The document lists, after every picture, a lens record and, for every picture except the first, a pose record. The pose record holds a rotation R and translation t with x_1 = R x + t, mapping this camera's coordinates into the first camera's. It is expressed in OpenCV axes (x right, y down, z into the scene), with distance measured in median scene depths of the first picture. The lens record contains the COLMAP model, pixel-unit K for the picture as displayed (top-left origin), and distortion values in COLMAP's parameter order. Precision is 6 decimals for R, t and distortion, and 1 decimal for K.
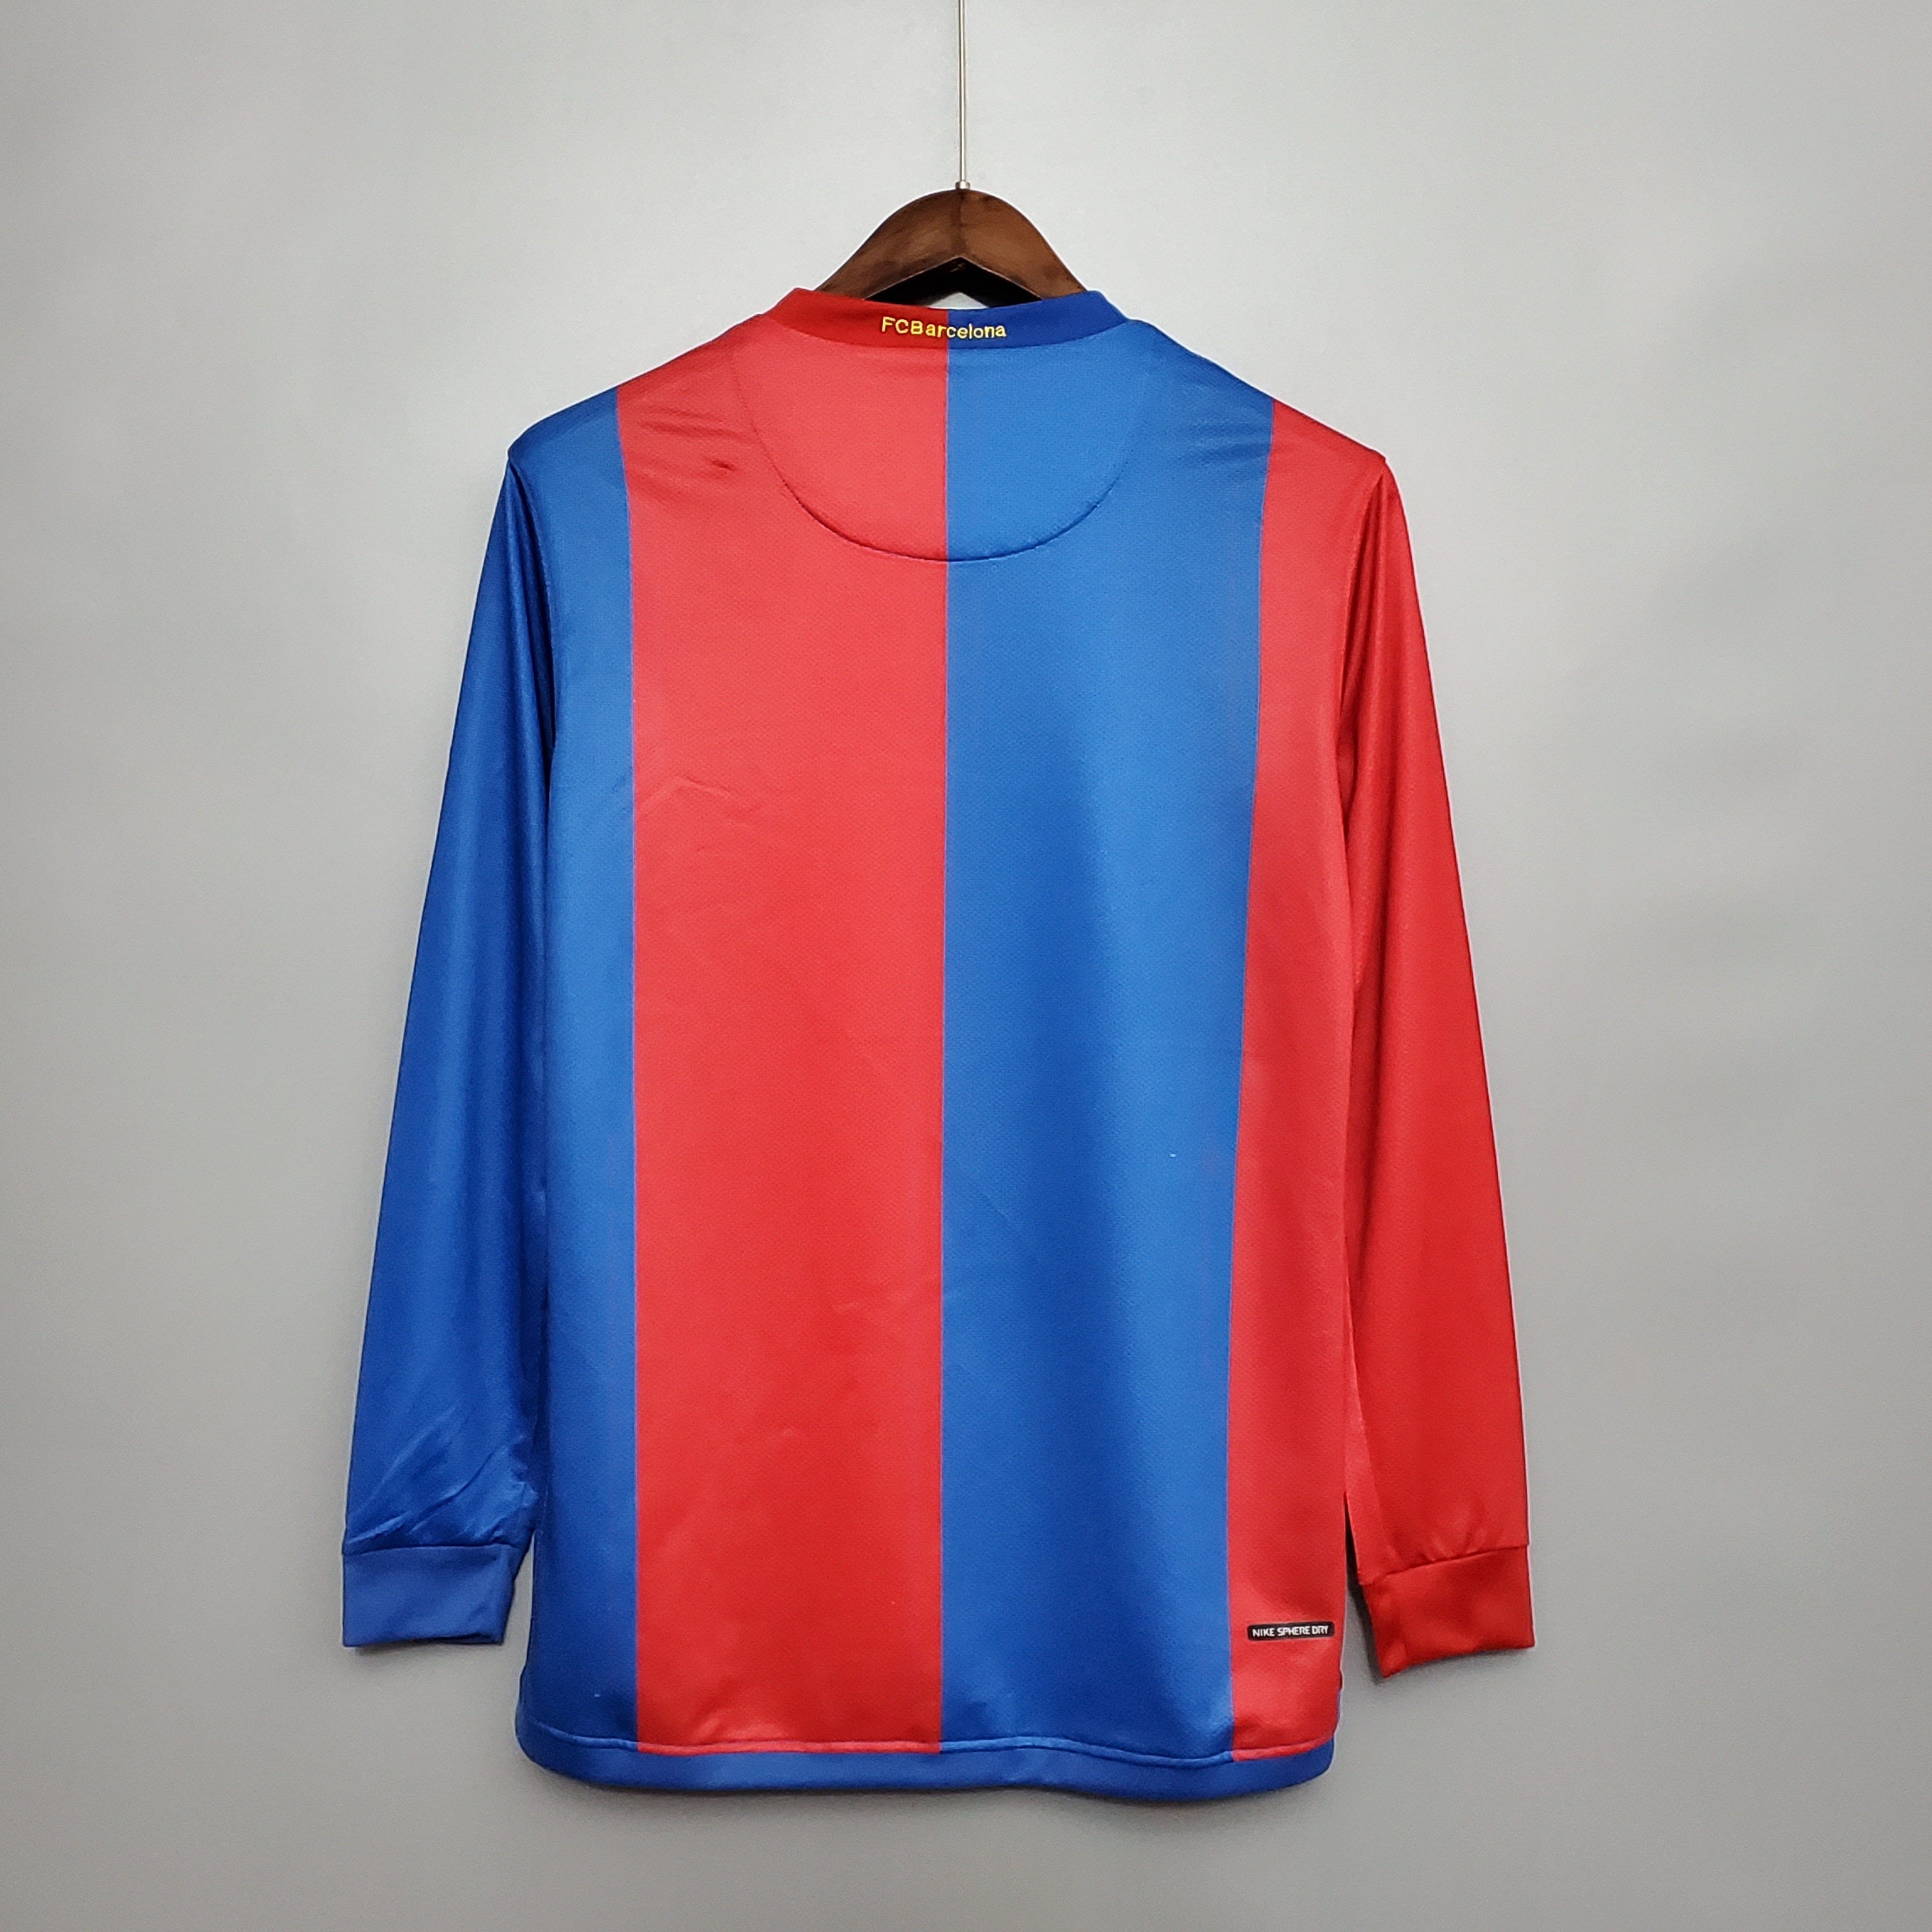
lens RADIAL K [[2795.4, 0, 967.4], [0, 2795.4, 927.2], [0, 0, 1]] dist [0.346562, -1.410044]
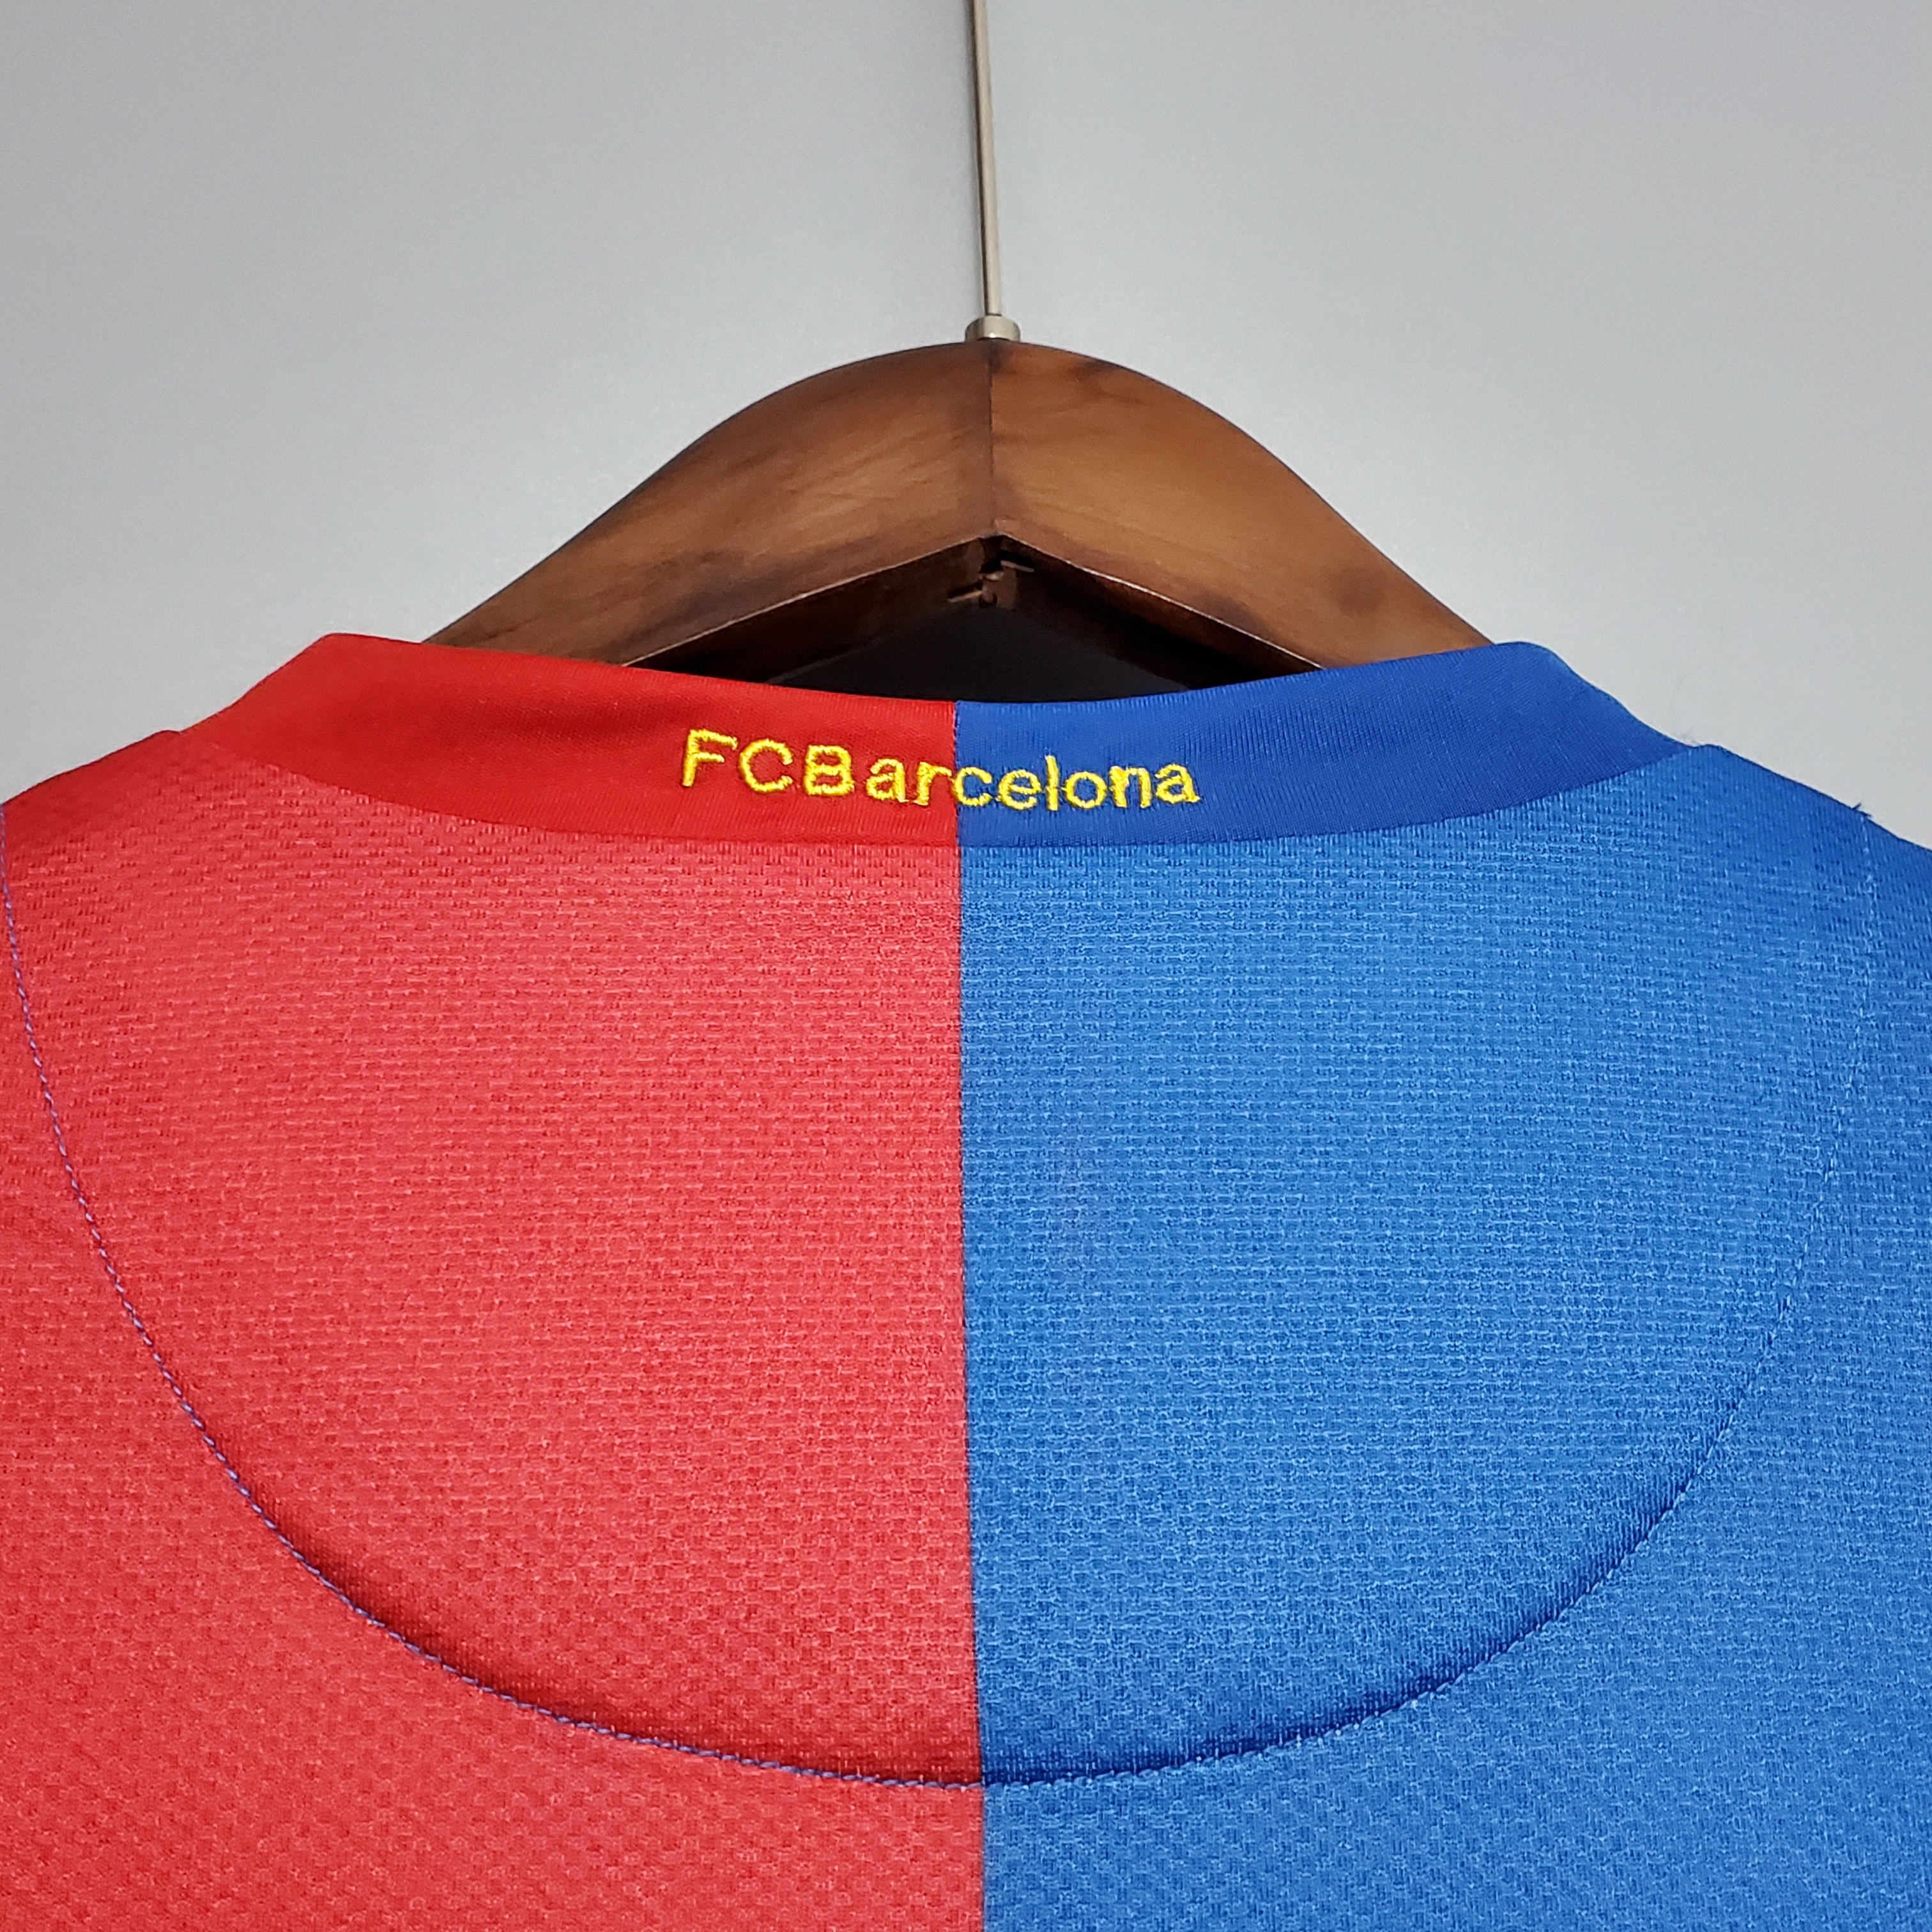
lens RADIAL K [[2795.4, 0, 967.4], [0, 2795.4, 927.2], [0, 0, 1]] dist [0.346562, -1.410044]
pose [[0.998631, -0.009139, 0.051506, -0.018405], [0.028087, 0.924326, -0.380570, -0.108604], [-0.044131, 0.381495, 0.923317, 0.783315]]
